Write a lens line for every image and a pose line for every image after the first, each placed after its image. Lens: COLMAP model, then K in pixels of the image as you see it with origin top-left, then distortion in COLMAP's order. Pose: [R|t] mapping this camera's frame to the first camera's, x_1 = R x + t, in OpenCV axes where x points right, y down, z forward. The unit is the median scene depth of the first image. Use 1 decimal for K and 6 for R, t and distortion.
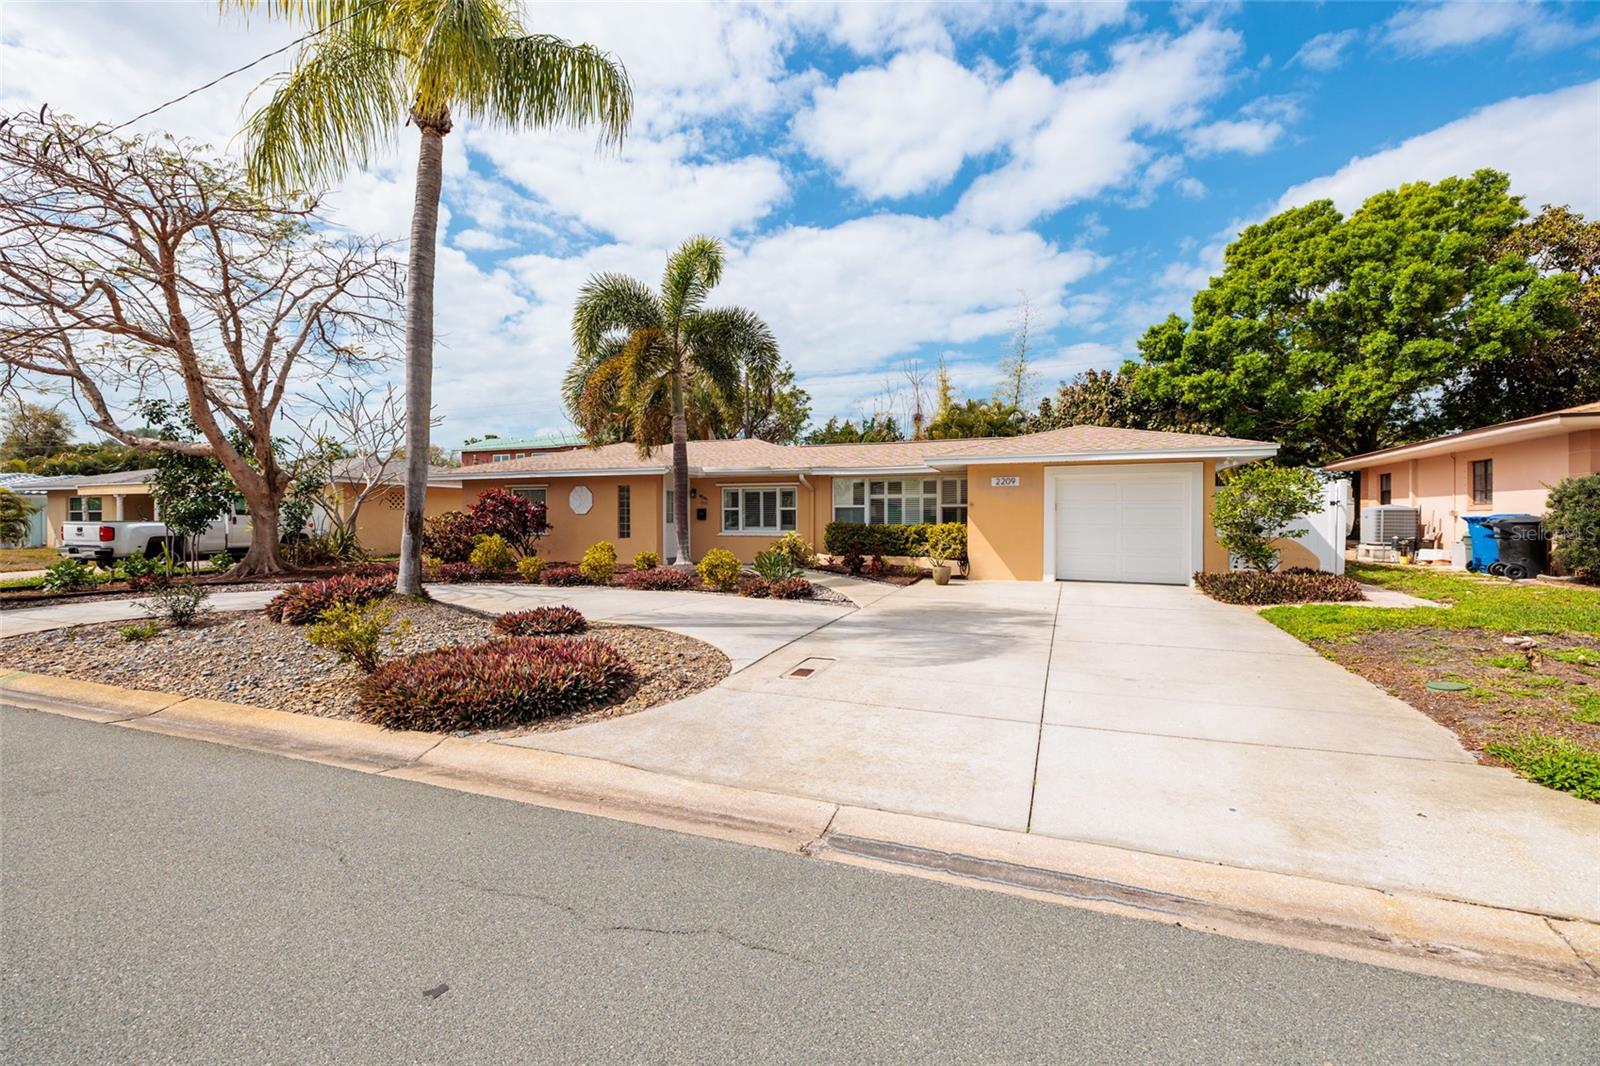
lens RADIAL K [[691.4, 0, 802.6], [0, 691.4, 526.1], [0, 0, 1]] dist [0.001975, 0.000217]
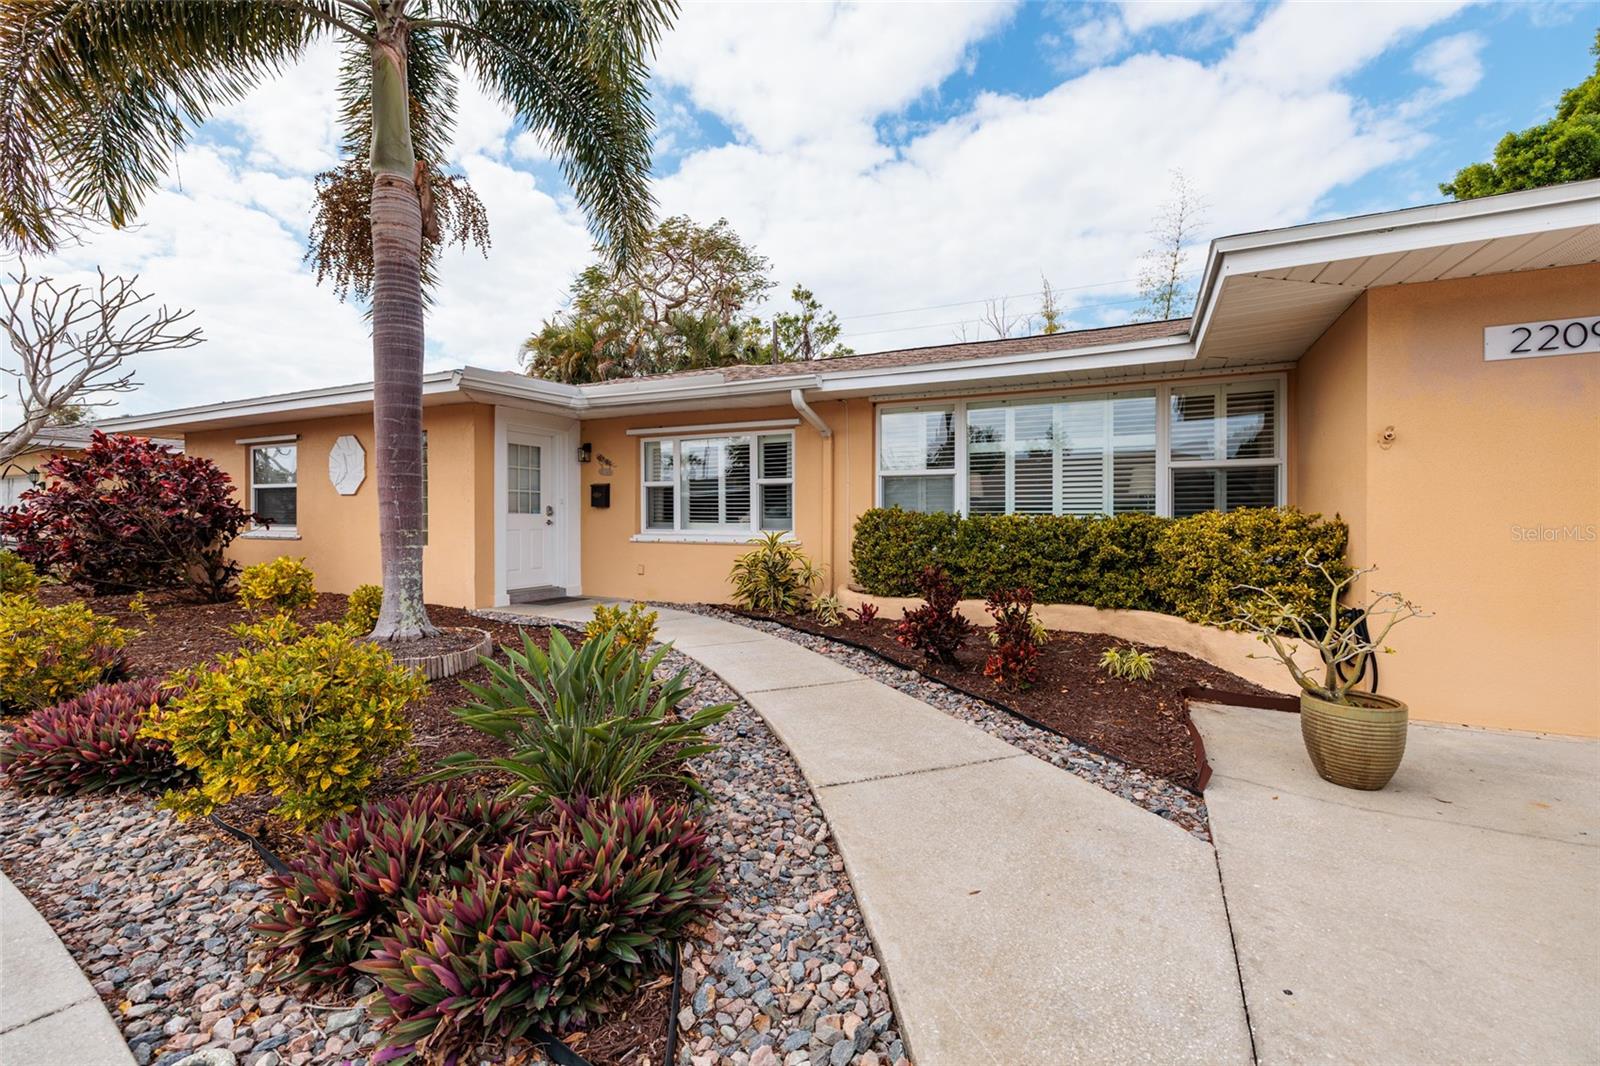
lens RADIAL K [[691.4, 0, 789.1], [0, 691.4, 529.2], [0, 0, 1]] dist [0.001975, 0.000217]
pose [[0.994492, 0.005364, -0.104677, 0.035445], [-0.005169, 0.999984, 0.002136, 0.004481], [0.104687, -0.001583, 0.994504, 0.586213]]
